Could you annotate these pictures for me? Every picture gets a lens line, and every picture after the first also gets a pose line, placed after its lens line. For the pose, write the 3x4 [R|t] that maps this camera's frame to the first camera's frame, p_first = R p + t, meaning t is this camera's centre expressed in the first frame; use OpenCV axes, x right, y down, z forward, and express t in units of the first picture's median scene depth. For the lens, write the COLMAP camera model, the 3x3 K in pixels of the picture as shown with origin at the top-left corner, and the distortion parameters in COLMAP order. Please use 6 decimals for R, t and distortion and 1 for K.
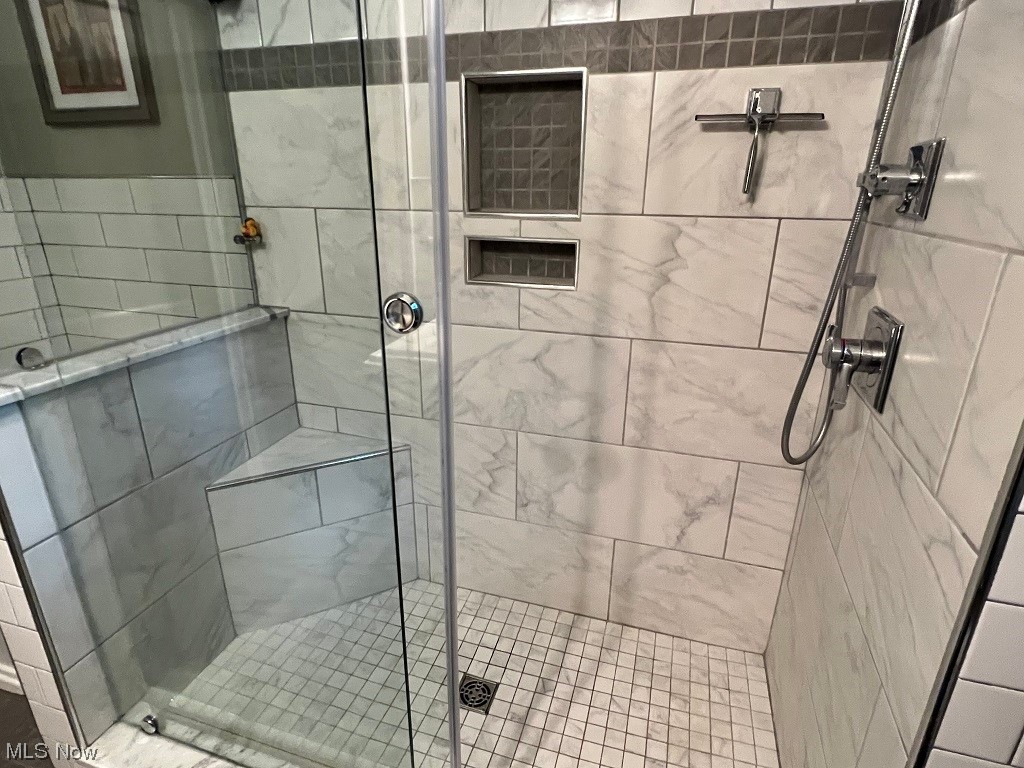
lens RADIAL K [[552.3, 0, 514.5], [0, 552.3, 384.1], [0, 0, 1]] dist [-0.011314, 0.003575]
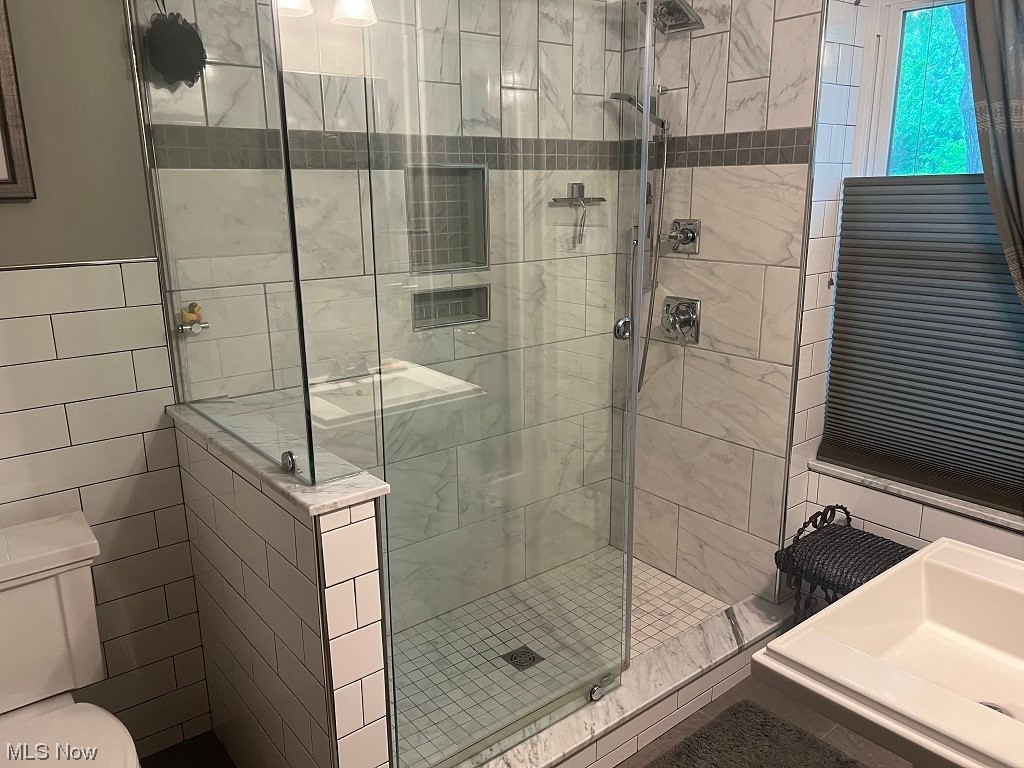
lens RADIAL K [[759.7, 0, 513.7], [0, 759.7, 380.2], [0, 0, 1]] dist [0.033050, -0.016132]
pose [[0.564658, -0.217914, 0.796037, -1.340060], [0.296281, 0.953742, 0.050923, -0.108936], [-0.770311, 0.207096, 0.603102, -0.115379]]
